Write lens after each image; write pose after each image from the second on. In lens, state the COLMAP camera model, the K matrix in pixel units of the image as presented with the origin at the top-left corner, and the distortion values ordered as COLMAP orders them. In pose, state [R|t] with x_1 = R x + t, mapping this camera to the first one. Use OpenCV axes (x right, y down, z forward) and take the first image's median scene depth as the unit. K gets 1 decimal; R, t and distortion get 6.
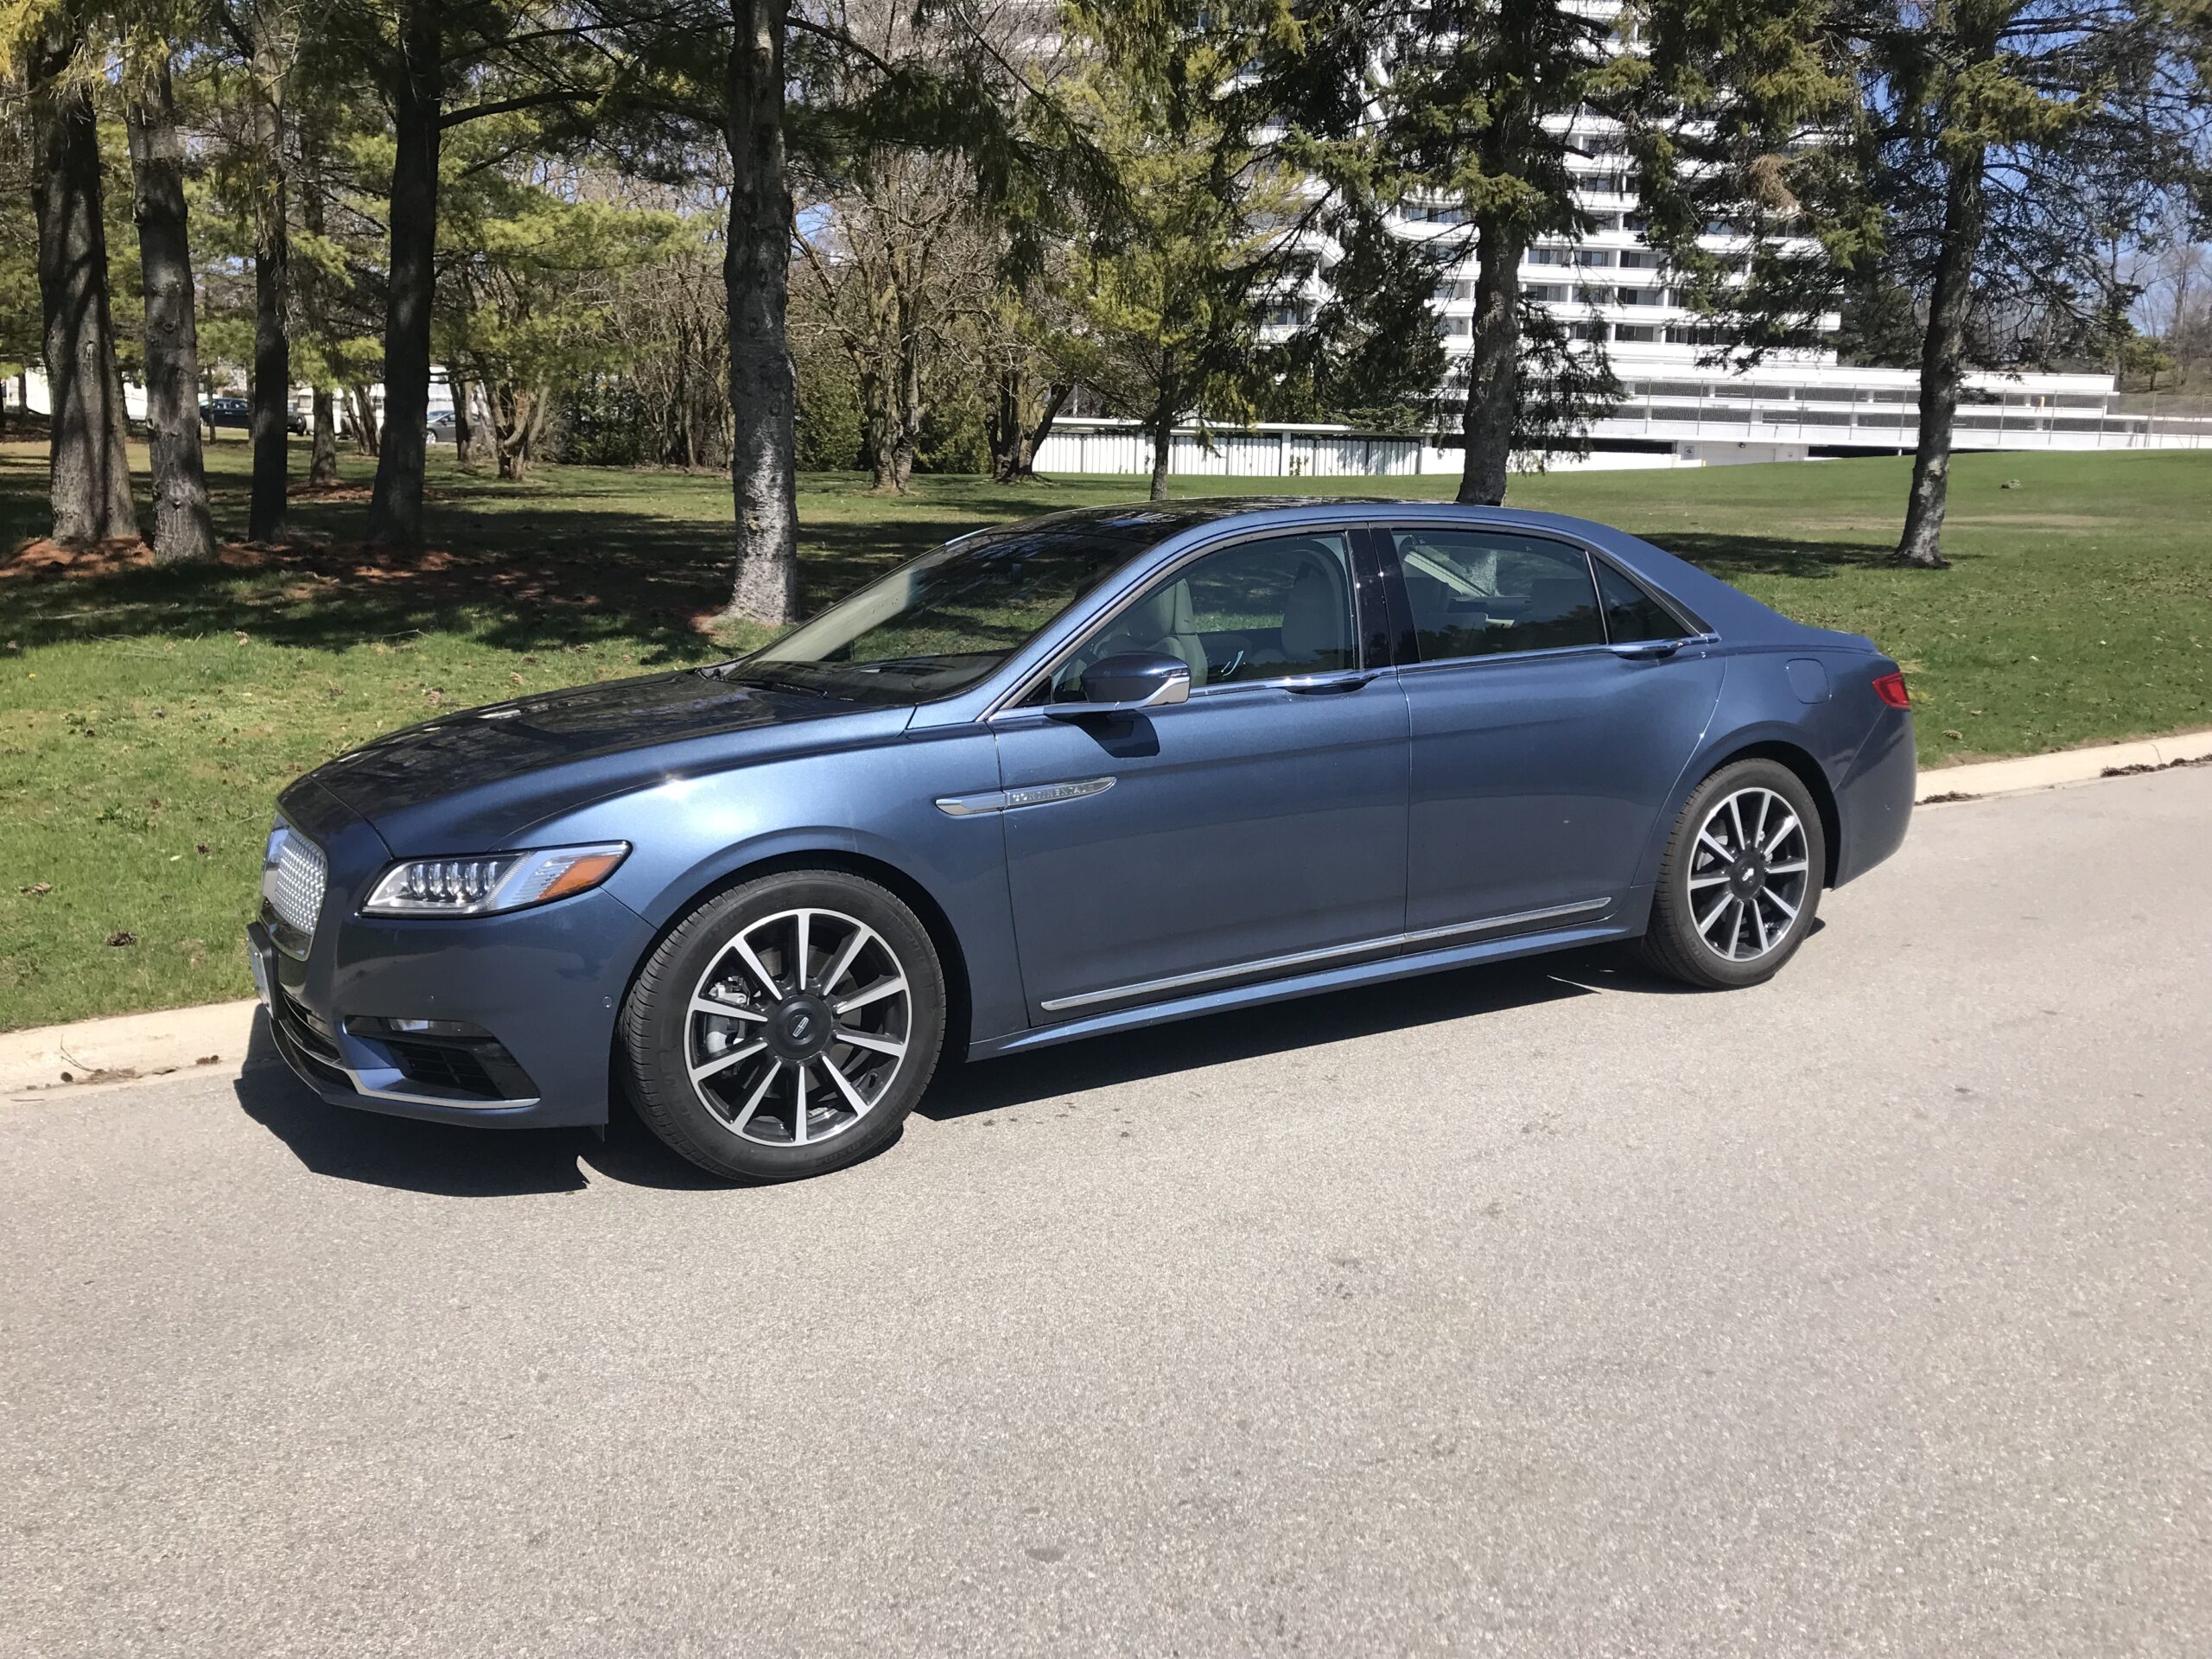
lens RADIAL K [[1833.9, 0, 1106.0], [0, 1833.9, 829.5], [0, 0, 1]] dist [0.017966, 0.000396]
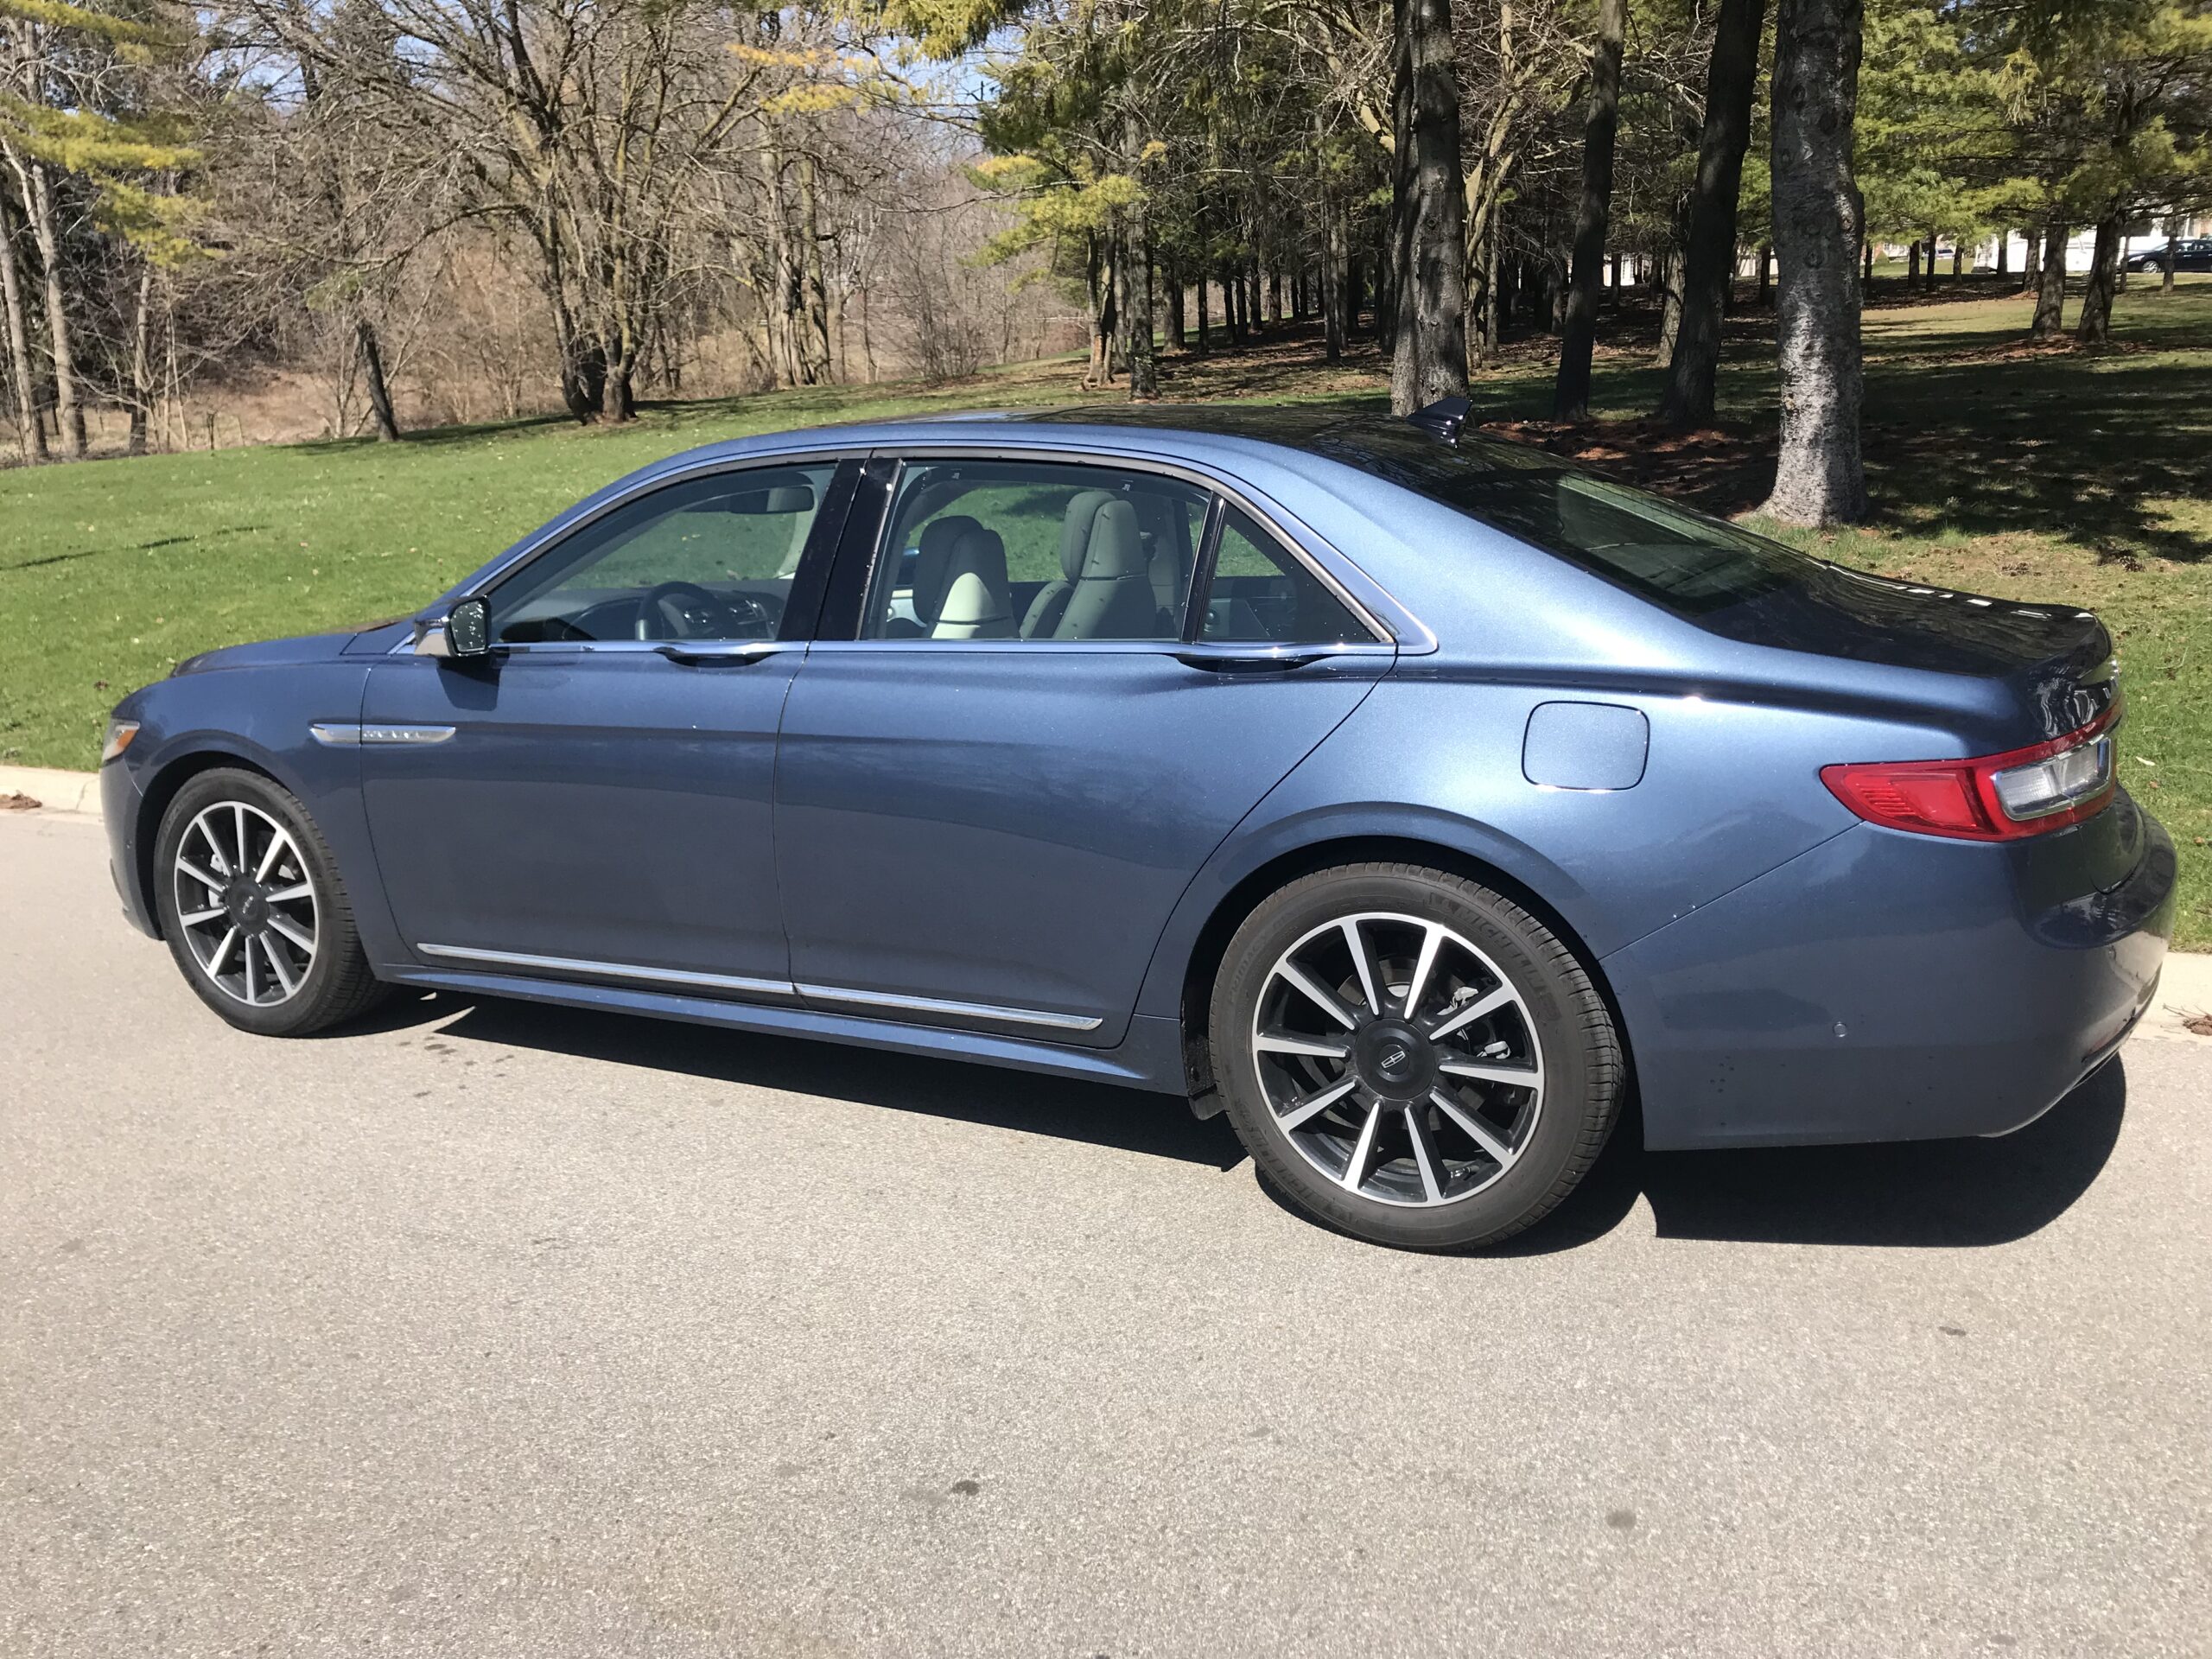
lens RADIAL K [[1833.9, 0, 1106.0], [0, 1833.9, 829.5], [0, 0, 1]] dist [0.017966, 0.000396]
pose [[0.520218, 0.179187, -0.835024, 0.383576], [-0.114881, 0.983538, 0.139486, -0.058014], [0.846271, 0.023365, 0.532239, 0.304579]]
